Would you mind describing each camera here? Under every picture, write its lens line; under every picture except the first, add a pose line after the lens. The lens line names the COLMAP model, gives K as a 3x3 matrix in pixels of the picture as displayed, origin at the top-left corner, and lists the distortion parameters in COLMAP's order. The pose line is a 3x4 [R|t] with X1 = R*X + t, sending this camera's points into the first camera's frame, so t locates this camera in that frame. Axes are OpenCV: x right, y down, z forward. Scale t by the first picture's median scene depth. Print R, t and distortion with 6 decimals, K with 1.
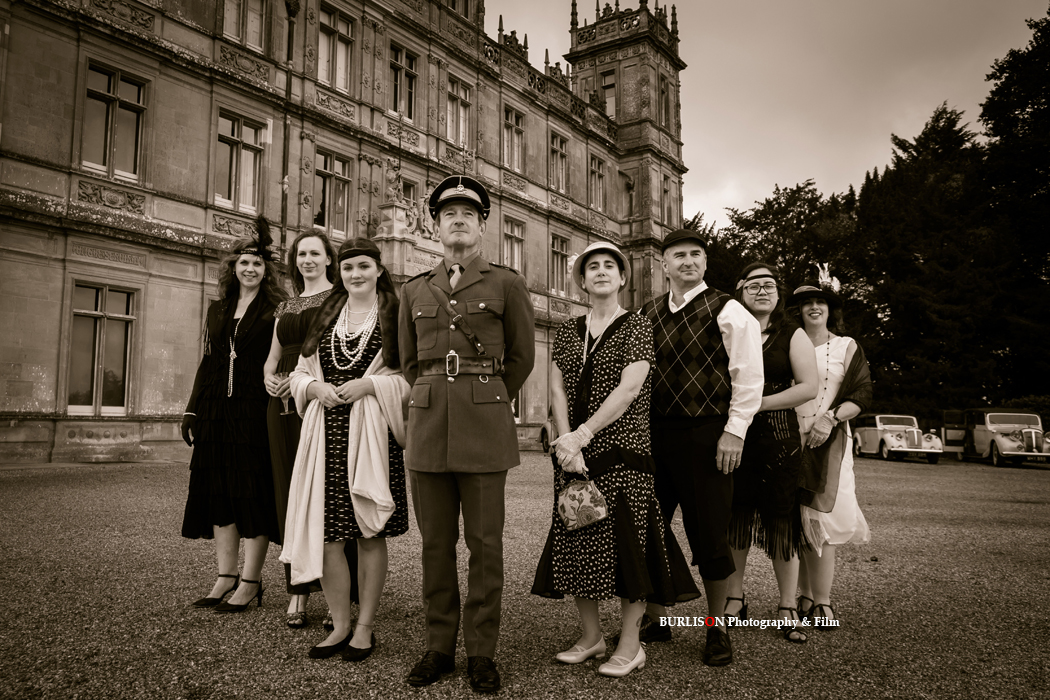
lens RADIAL K [[773.7, 0, 525.0], [0, 773.7, 350.0], [0, 0, 1]] dist [0.084219, 0.003363]
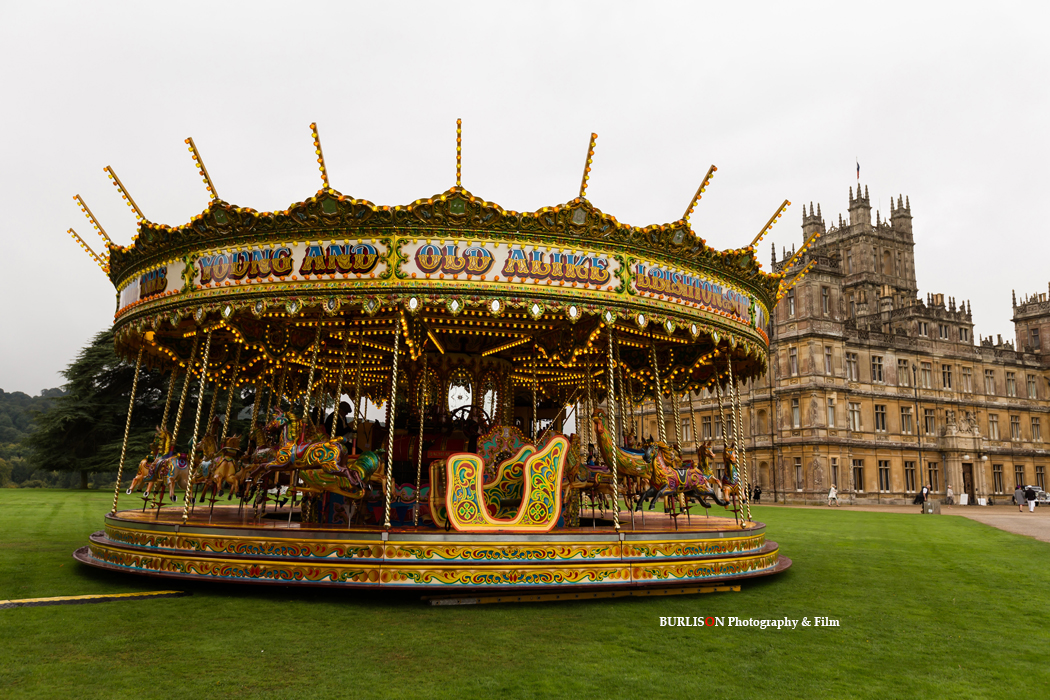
lens RADIAL K [[864.1, 0, 525.0], [0, 864.1, 350.0], [0, 0, 1]] dist [0.014128, 0.003477]
pose [[0.878363, -0.074714, -0.472119, -0.002460], [0.048260, 0.996523, -0.067917, -0.255755], [0.475552, 0.036871, 0.878915, -2.249743]]
